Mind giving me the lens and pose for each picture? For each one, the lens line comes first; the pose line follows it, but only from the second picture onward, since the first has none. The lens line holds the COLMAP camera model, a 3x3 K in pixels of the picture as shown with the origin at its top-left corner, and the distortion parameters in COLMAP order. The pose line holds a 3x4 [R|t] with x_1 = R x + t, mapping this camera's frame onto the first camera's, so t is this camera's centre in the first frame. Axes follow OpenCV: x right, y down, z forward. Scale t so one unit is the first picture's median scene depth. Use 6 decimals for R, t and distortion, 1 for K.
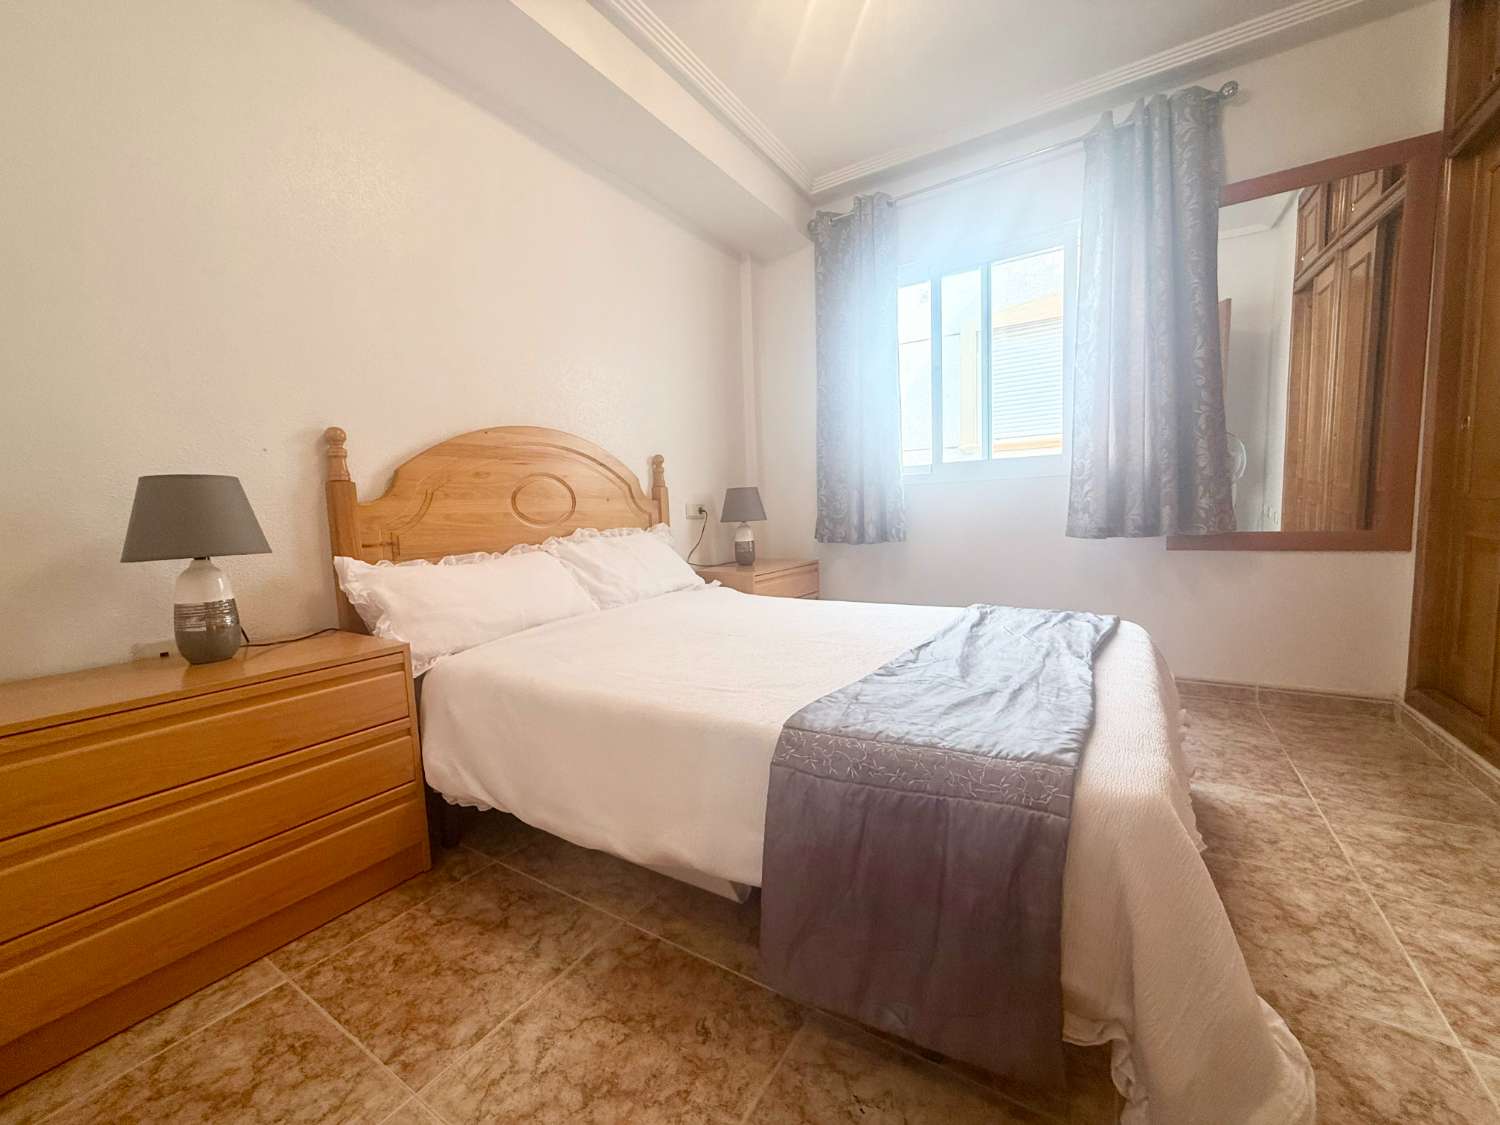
lens RADIAL K [[597.7, 0, 751.8], [0, 597.7, 562.3], [0, 0, 1]] dist [-0.002285, -0.000376]
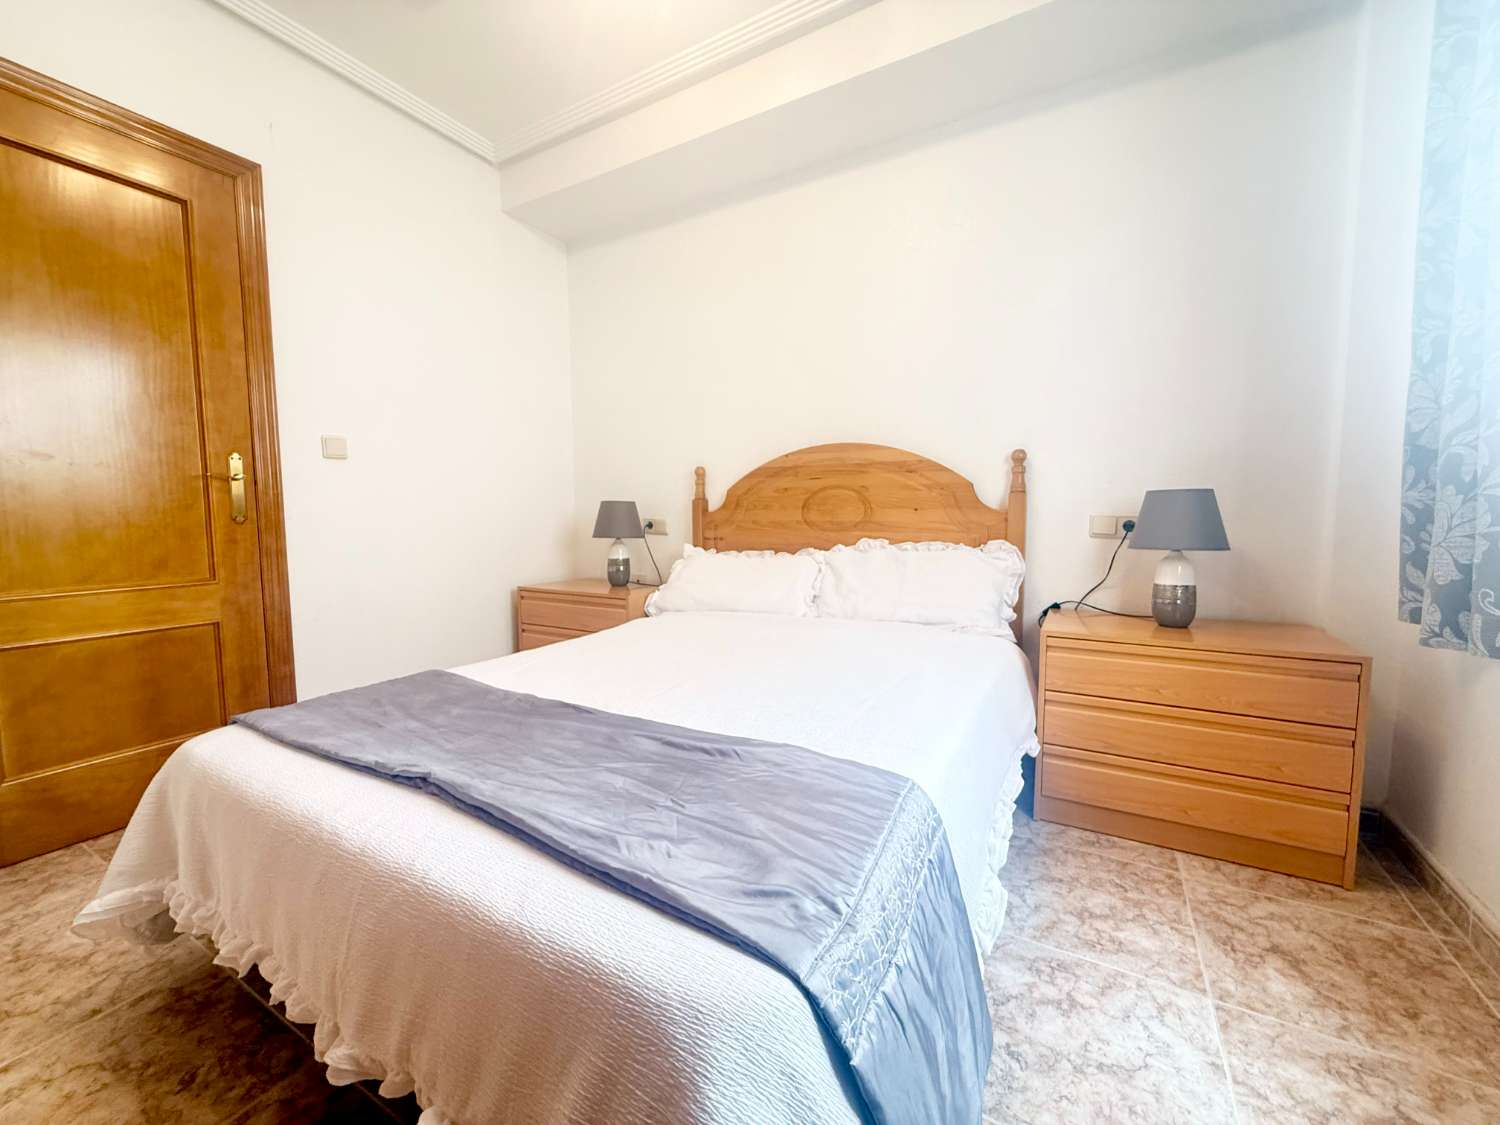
lens RADIAL K [[597.7, 0, 751.3], [0, 597.7, 563.6], [0, 0, 1]] dist [-0.002285, -0.000376]
pose [[0.040036, 0.107571, -0.993391, 0.807567], [-0.090117, 0.990525, 0.103629, -0.117487], [0.995126, 0.085372, 0.049351, 0.882108]]
